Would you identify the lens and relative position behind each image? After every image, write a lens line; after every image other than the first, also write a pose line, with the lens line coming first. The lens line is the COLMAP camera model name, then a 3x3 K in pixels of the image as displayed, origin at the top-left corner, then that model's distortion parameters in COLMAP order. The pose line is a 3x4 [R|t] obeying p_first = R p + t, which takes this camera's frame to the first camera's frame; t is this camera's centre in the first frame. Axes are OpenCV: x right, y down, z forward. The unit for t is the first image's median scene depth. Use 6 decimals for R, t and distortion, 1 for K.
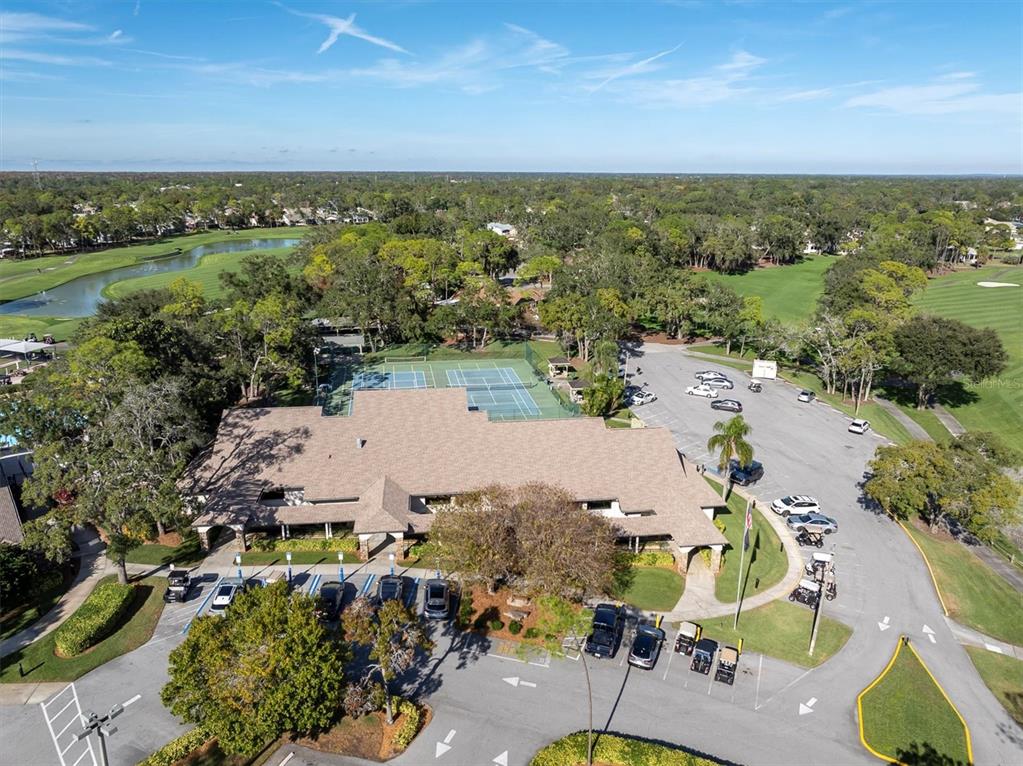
lens RADIAL K [[734.6, 0, 511.5], [0, 734.6, 383.0], [0, 0, 1]] dist [-0.002361, 0.001529]
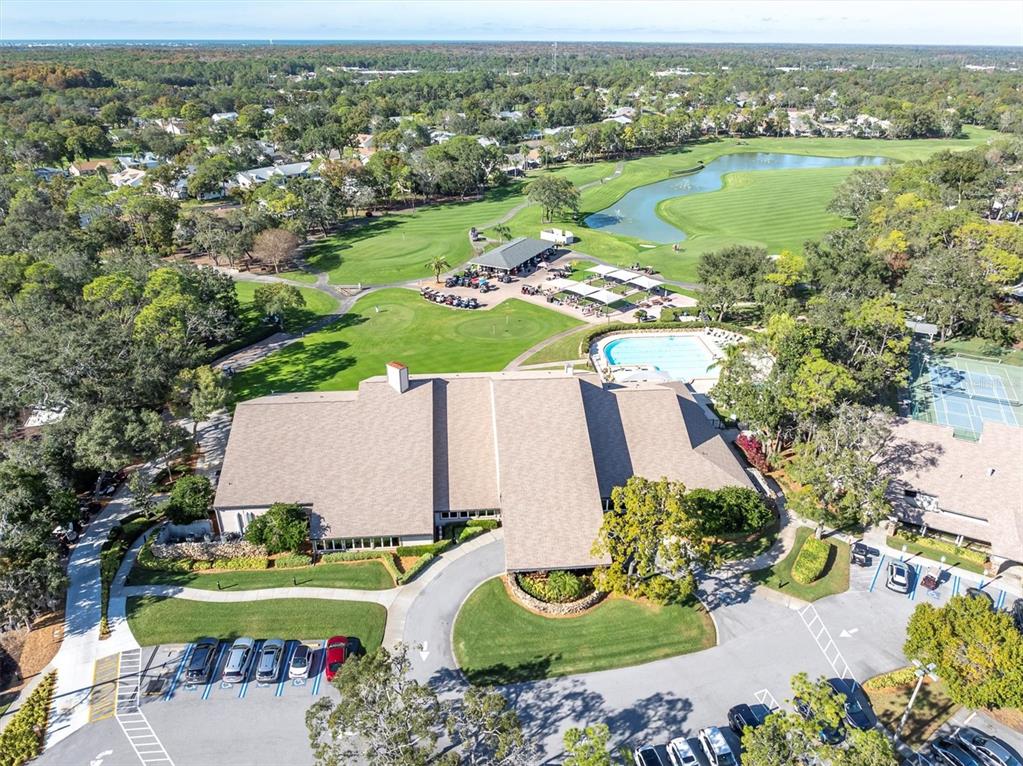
lens RADIAL K [[734.6, 0, 511.5], [0, 734.6, 383.0], [0, 0, 1]] dist [-0.002361, 0.001529]
pose [[0.836578, 0.244937, -0.490043, -0.311008], [-0.163429, 0.965338, 0.203504, -0.176648], [0.522903, -0.090160, 0.847610, -0.421729]]
